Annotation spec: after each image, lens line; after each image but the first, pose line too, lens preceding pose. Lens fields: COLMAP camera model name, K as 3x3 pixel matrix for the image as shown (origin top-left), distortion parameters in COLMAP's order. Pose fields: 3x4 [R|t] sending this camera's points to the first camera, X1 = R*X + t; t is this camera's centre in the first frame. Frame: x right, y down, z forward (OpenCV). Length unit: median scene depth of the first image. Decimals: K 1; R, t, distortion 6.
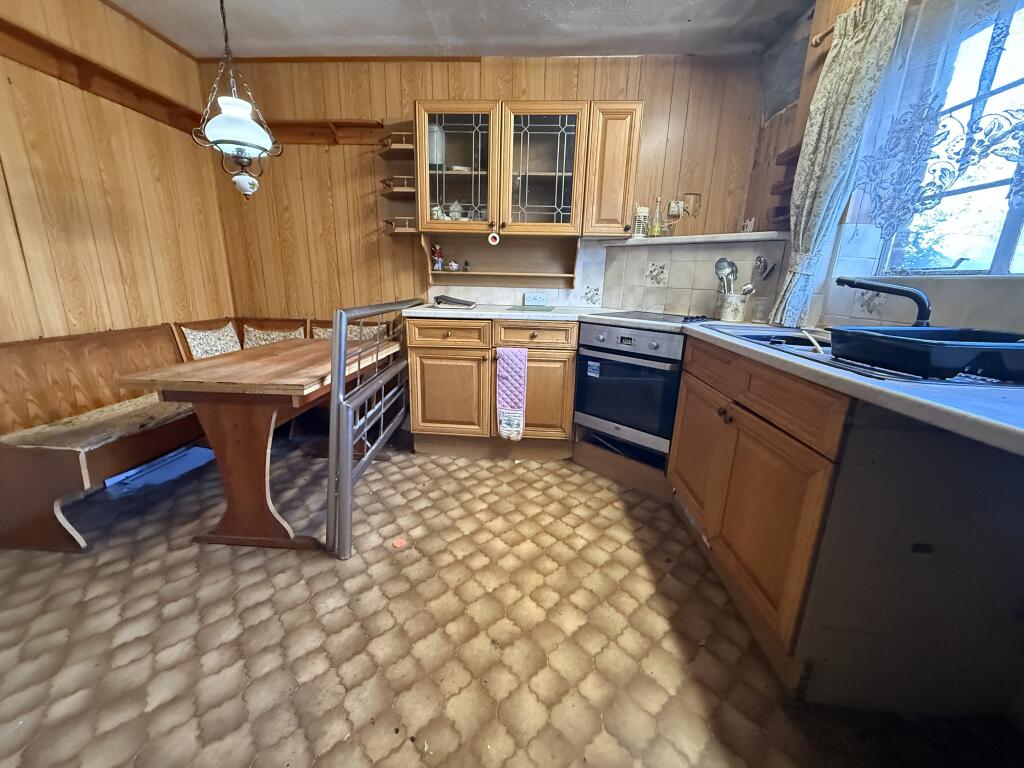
lens RADIAL K [[407.3, 0, 512.2], [0, 407.3, 386.1], [0, 0, 1]] dist [-0.001549, -0.000268]
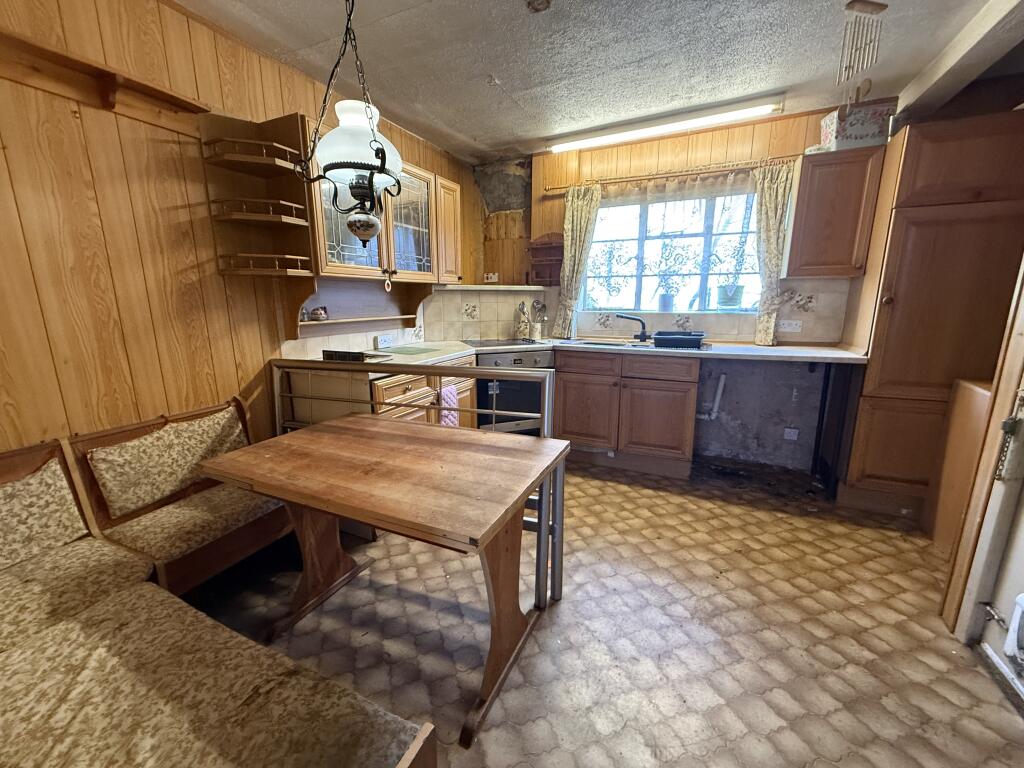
lens RADIAL K [[407.3, 0, 511.1], [0, 407.3, 384.4], [0, 0, 1]] dist [-0.001549, -0.000268]
pose [[0.373133, -0.215877, 0.902313, -0.885306], [0.250992, 0.959776, 0.125832, -0.188621], [-0.893183, 0.179521, 0.412307, 0.389717]]
